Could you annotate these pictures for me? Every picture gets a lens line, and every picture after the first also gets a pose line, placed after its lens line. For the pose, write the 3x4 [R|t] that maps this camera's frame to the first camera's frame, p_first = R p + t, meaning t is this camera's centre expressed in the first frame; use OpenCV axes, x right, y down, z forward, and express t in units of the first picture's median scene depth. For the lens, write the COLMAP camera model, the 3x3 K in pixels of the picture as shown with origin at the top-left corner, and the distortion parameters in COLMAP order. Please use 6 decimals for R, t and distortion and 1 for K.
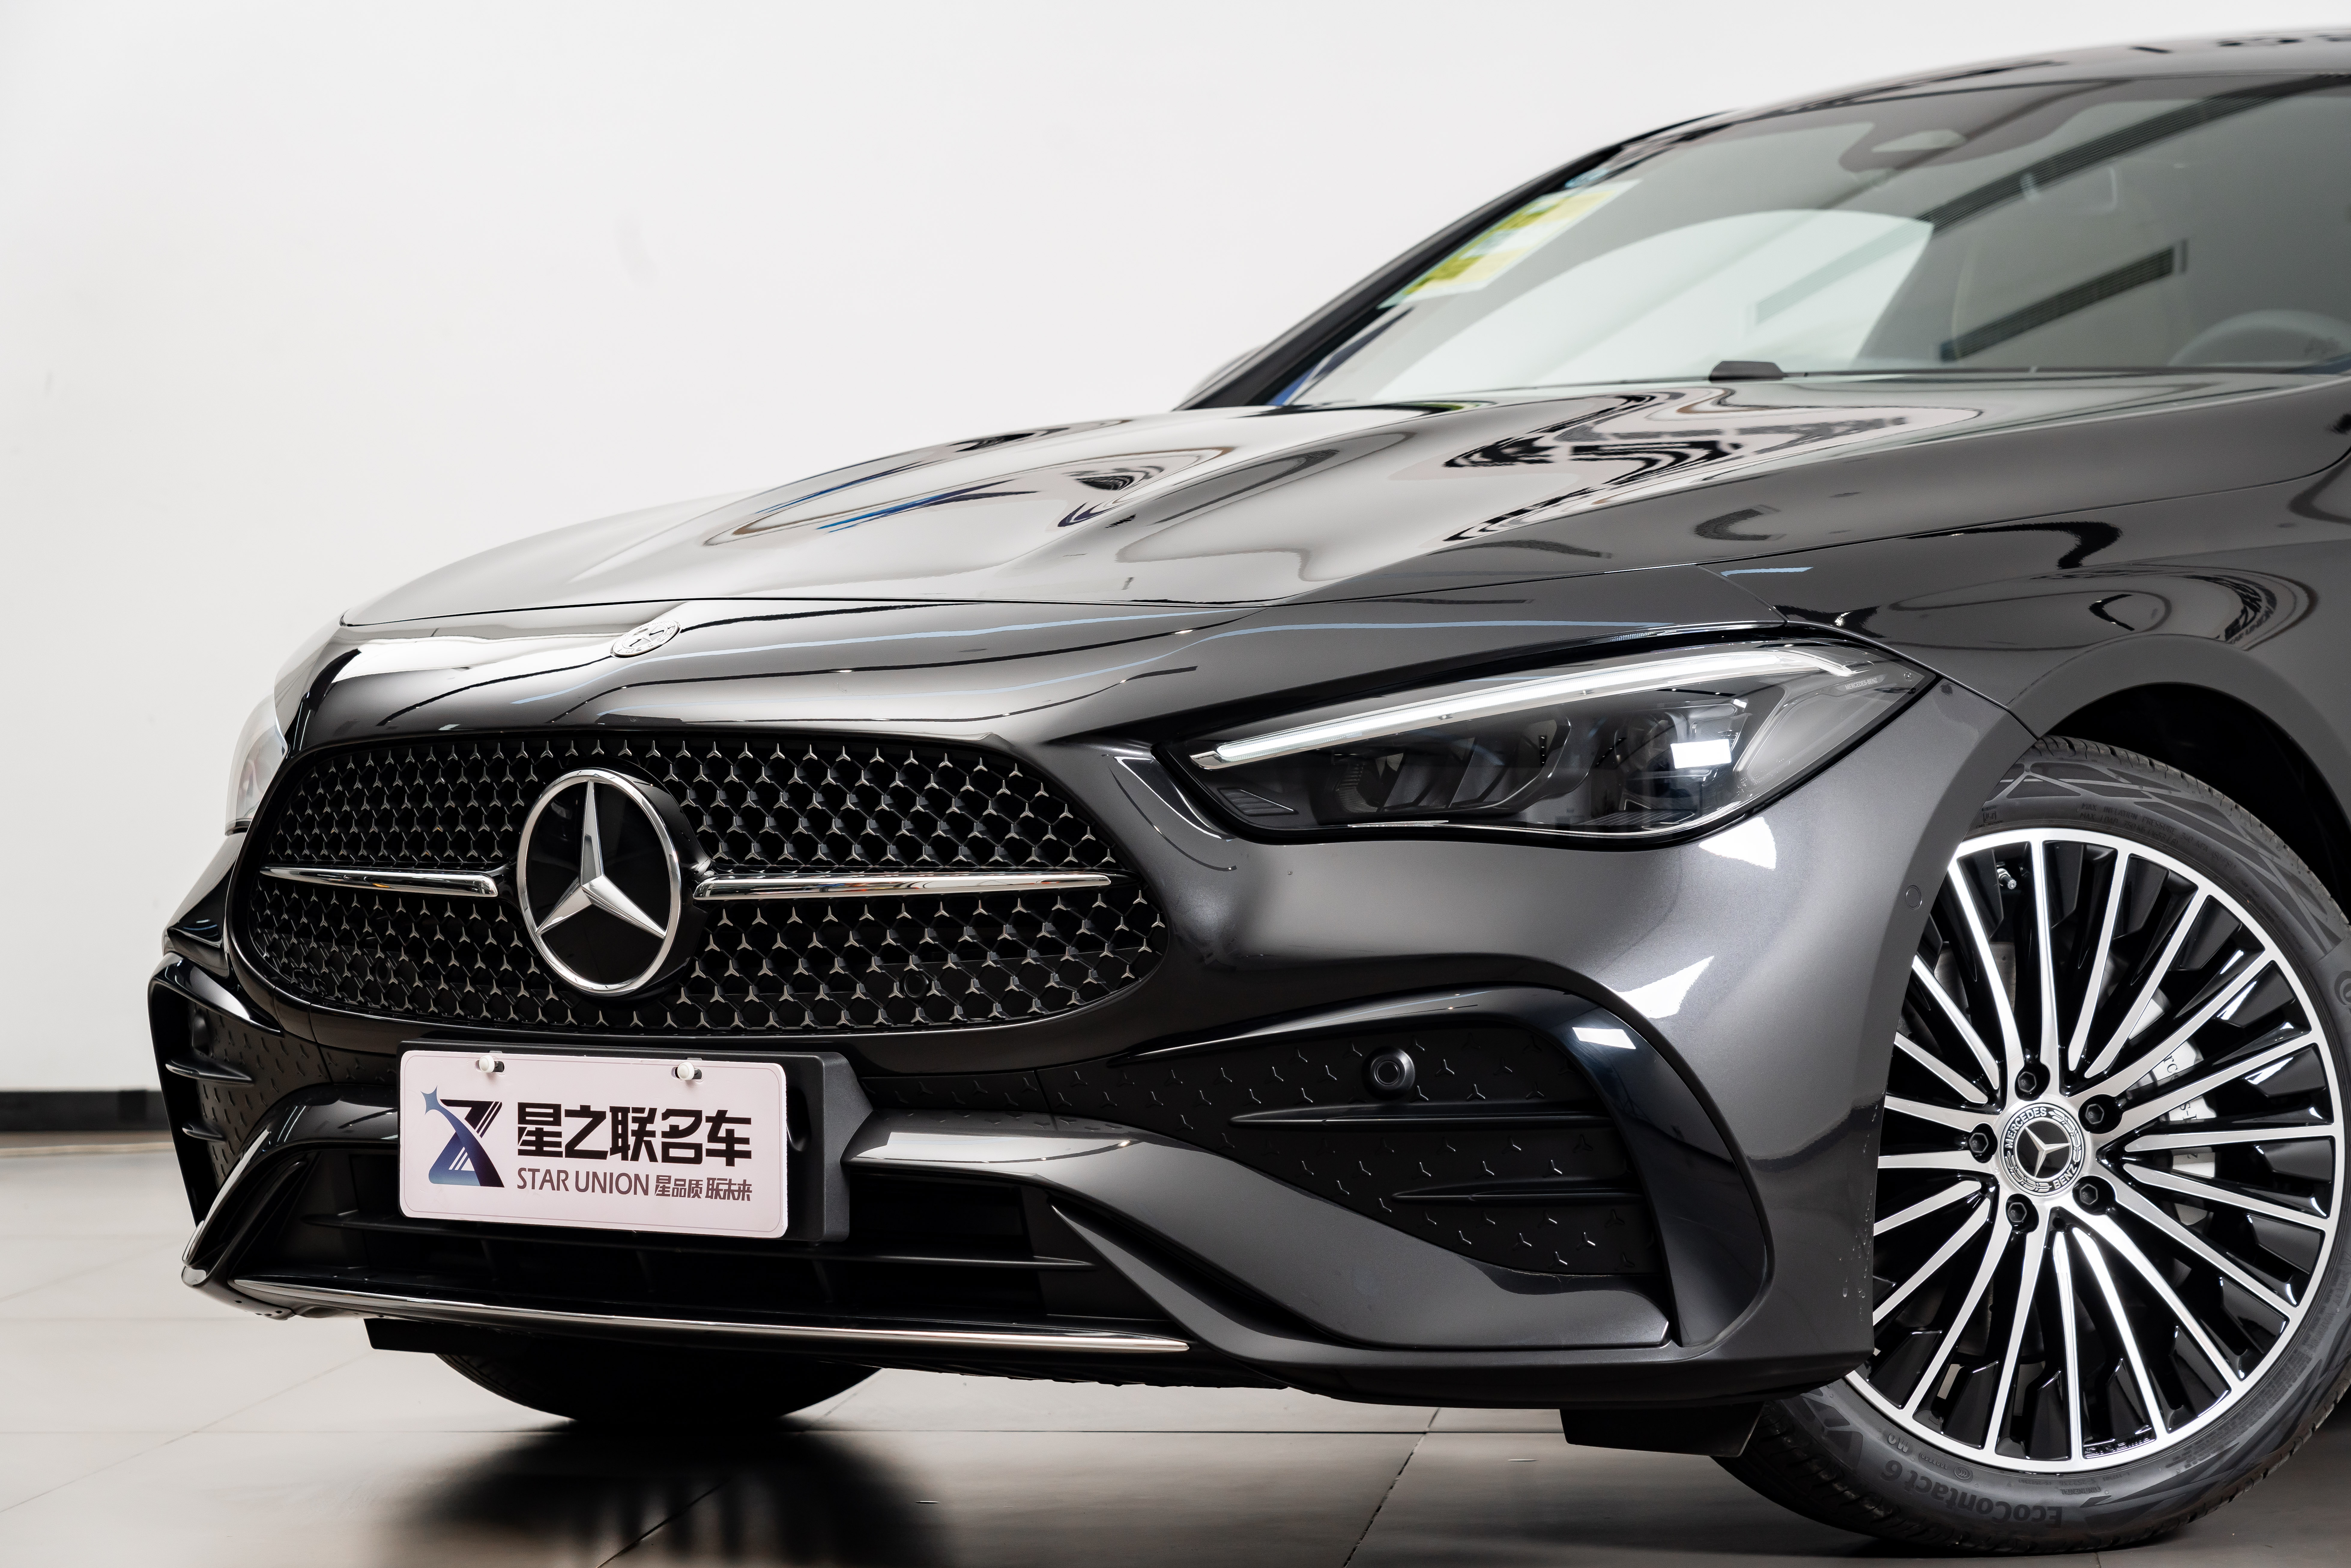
lens RADIAL K [[6720.8, 0, 1161.7], [0, 6720.8, 796.3], [0, 0, 1]] dist [0.095799, 0.000000]
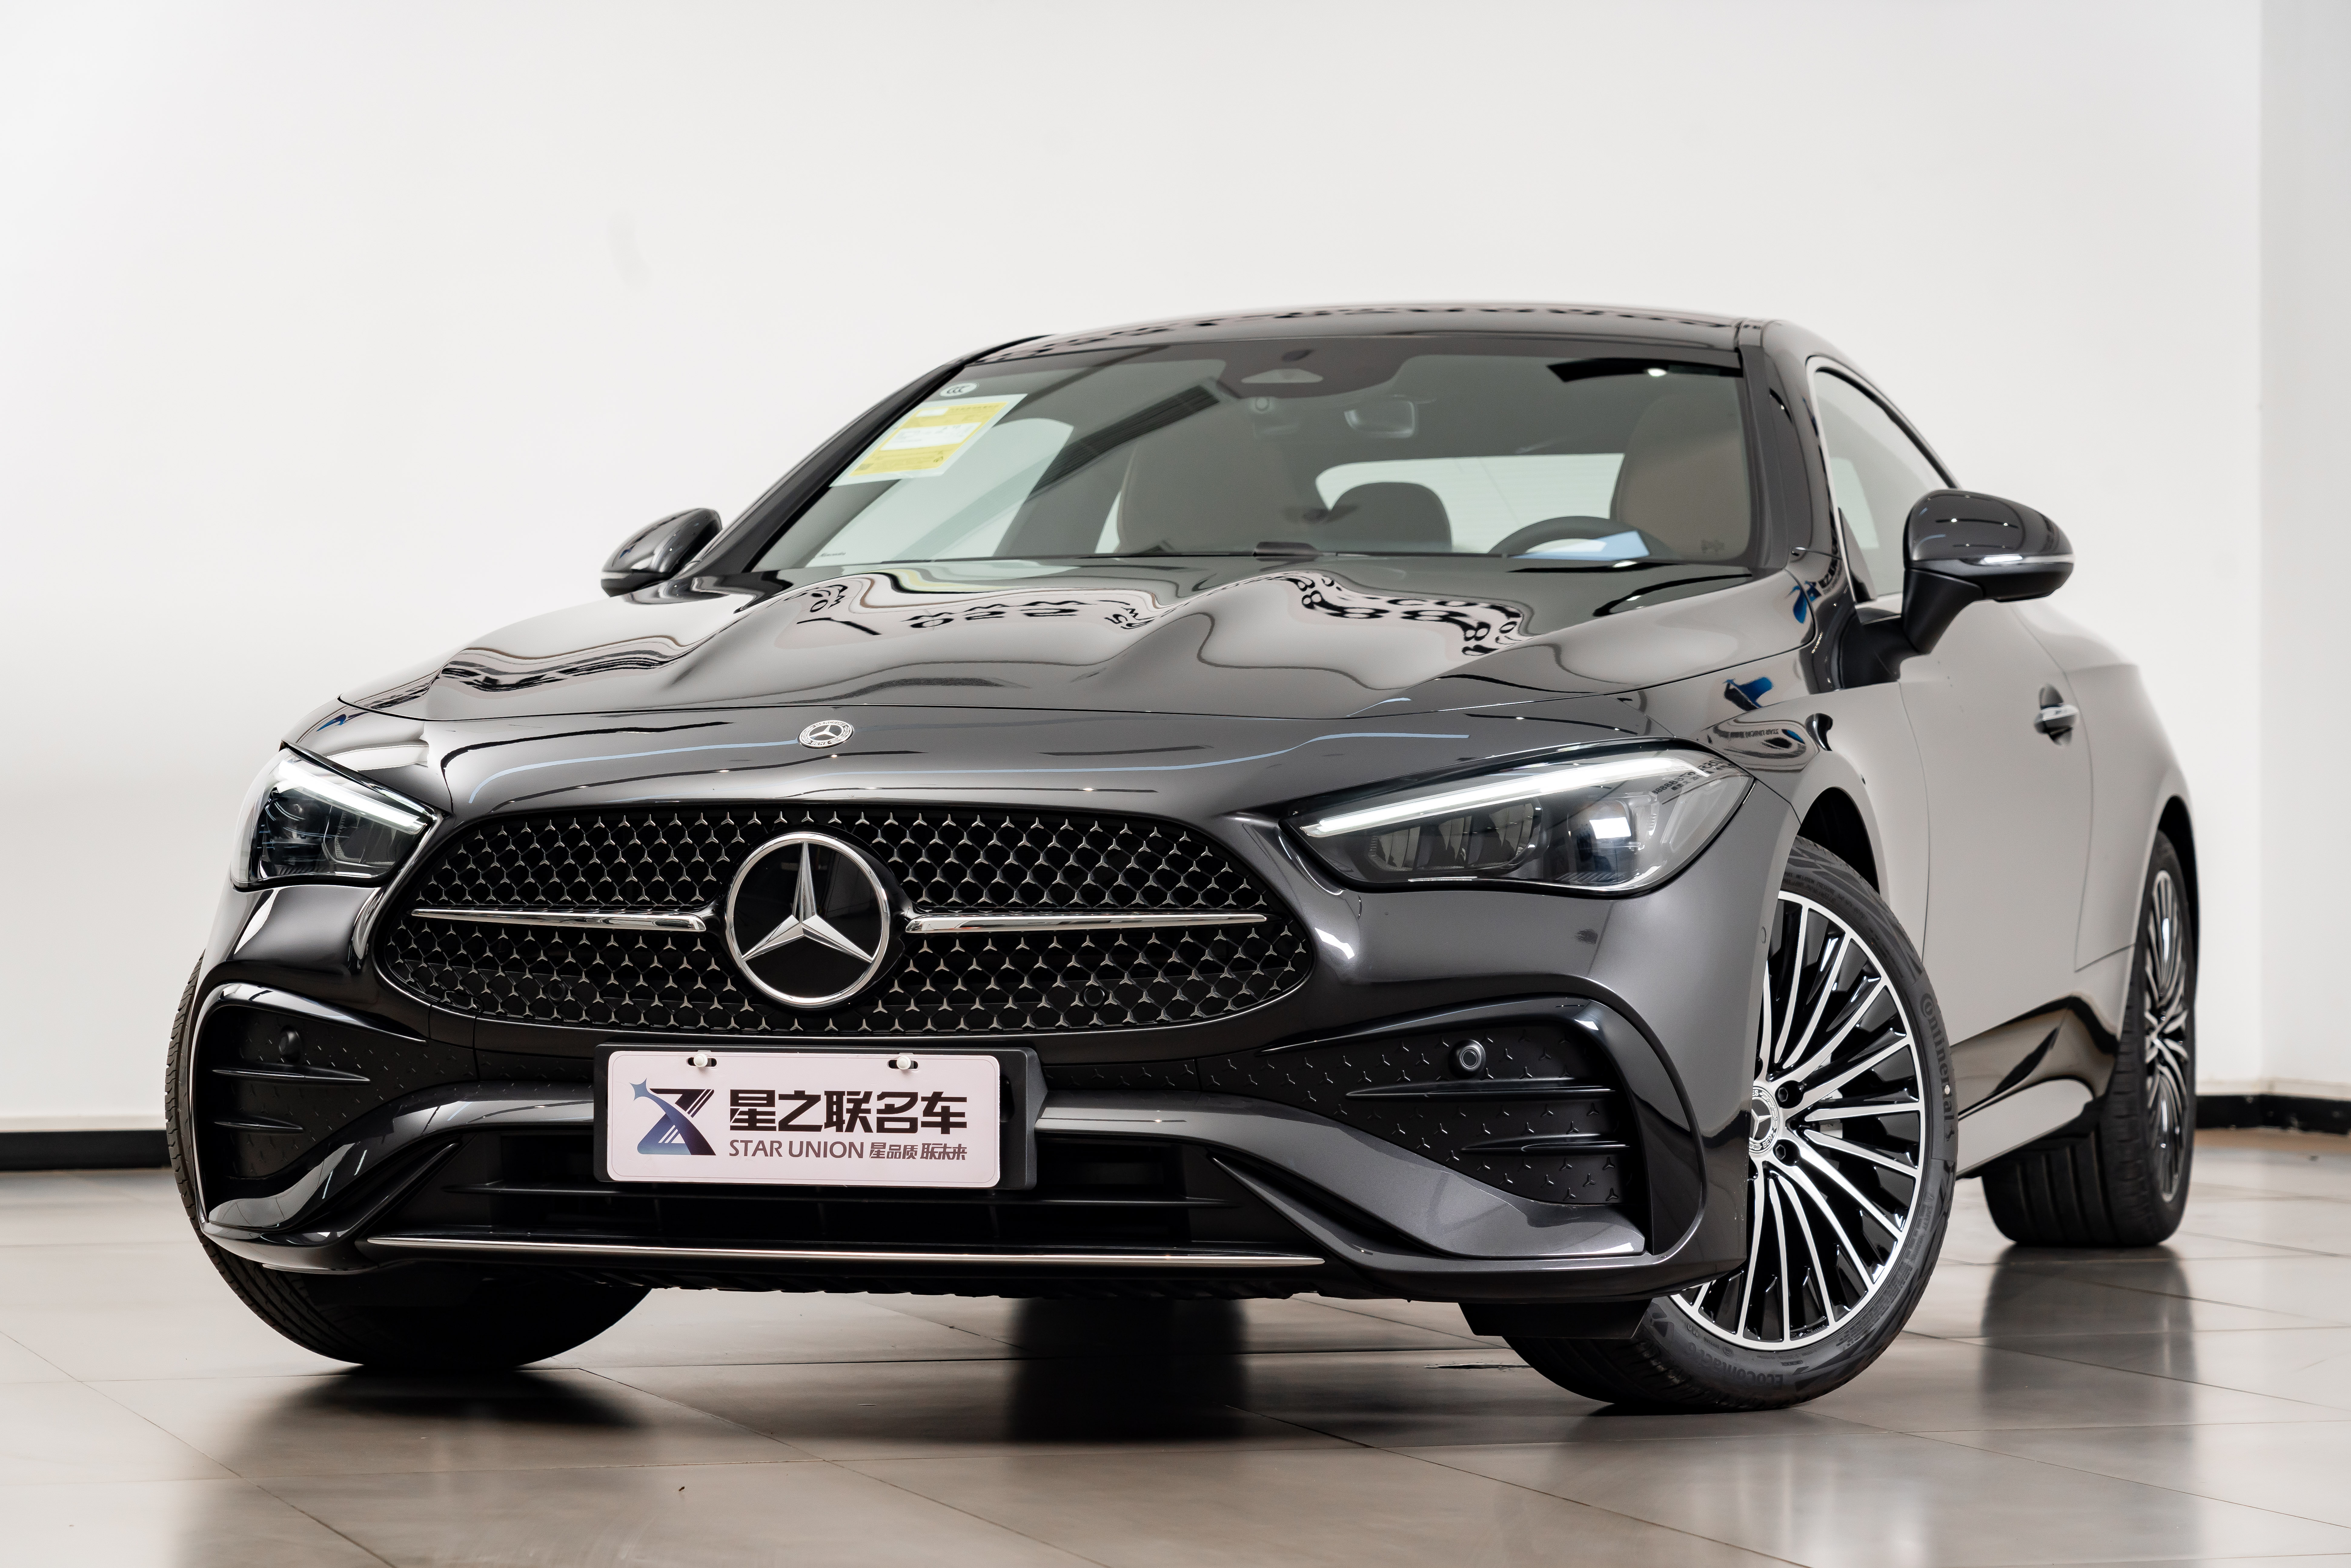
lens RADIAL K [[6197.2, 0, 1188.7], [0, 6197.2, 777.4], [0, 0, 1]] dist [0.067881, 0.000000]
pose [[0.917561, 0.016459, 0.397254, -0.497086], [-0.006528, 0.999632, -0.026338, 0.016429], [-0.397541, 0.021574, 0.917331, -0.135905]]
